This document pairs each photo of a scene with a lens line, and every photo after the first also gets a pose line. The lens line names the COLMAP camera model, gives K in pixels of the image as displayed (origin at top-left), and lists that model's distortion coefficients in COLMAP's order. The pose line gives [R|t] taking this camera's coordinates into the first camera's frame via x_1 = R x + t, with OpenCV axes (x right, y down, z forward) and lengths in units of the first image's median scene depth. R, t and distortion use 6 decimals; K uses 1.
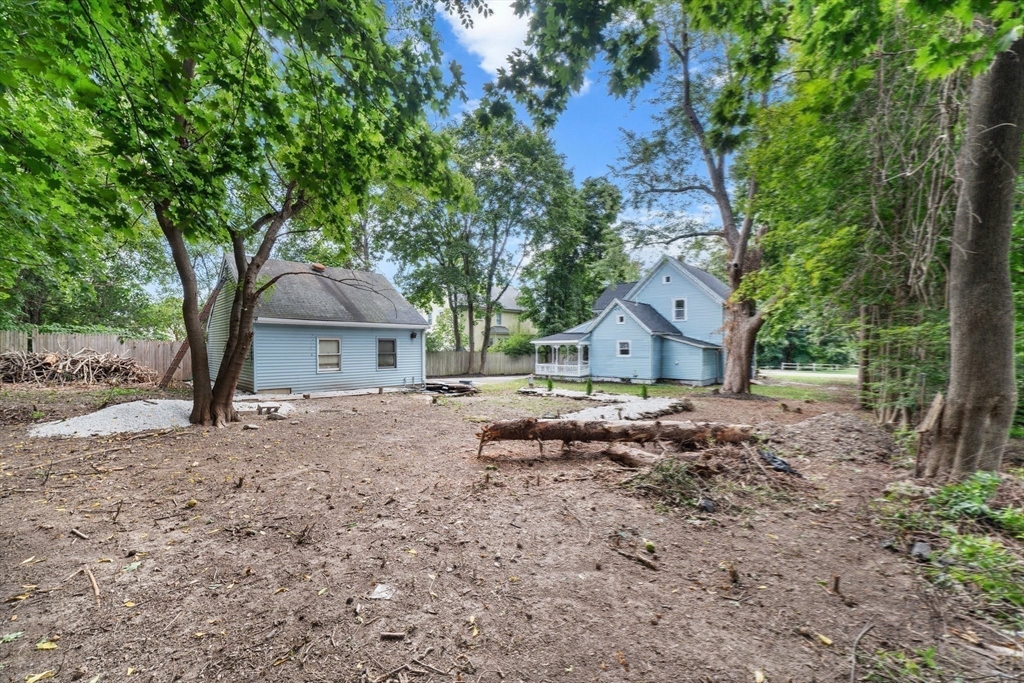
lens RADIAL K [[395.8, 0, 512.7], [0, 395.8, 345.2], [0, 0, 1]] dist [-0.010364, 0.000001]
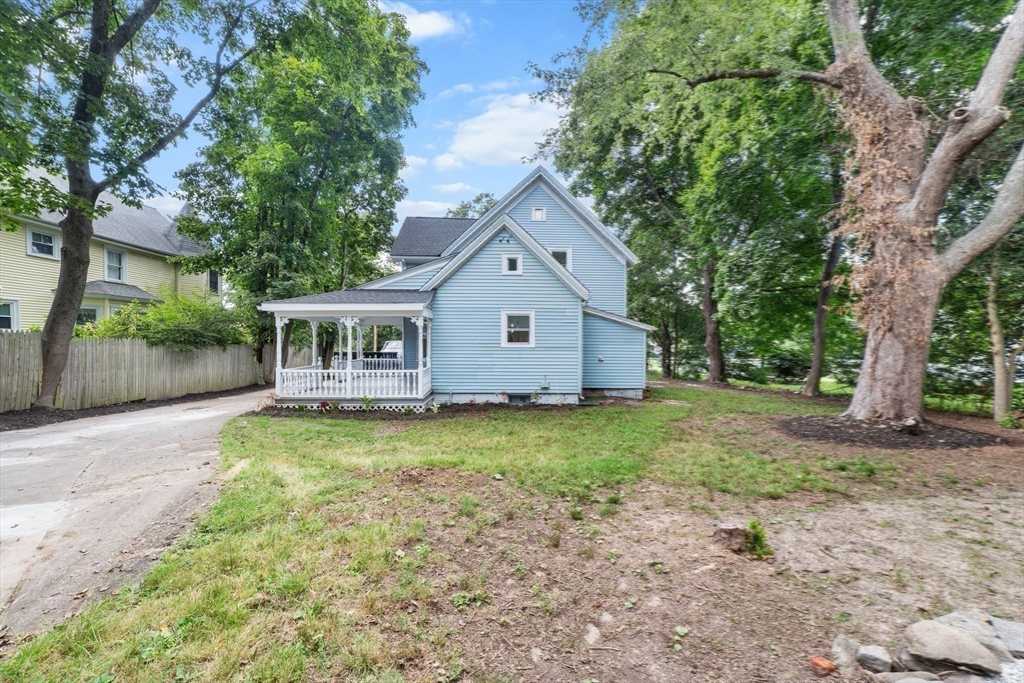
lens RADIAL K [[395.8, 0, 509.0], [0, 395.8, 346.2], [0, 0, 1]] dist [-0.010364, 0.000001]
pose [[0.716055, 0.001576, 0.698042, -0.040780], [-0.008363, 0.999945, 0.006322, 0.024393], [-0.697993, -0.010365, 0.716029, 0.655655]]
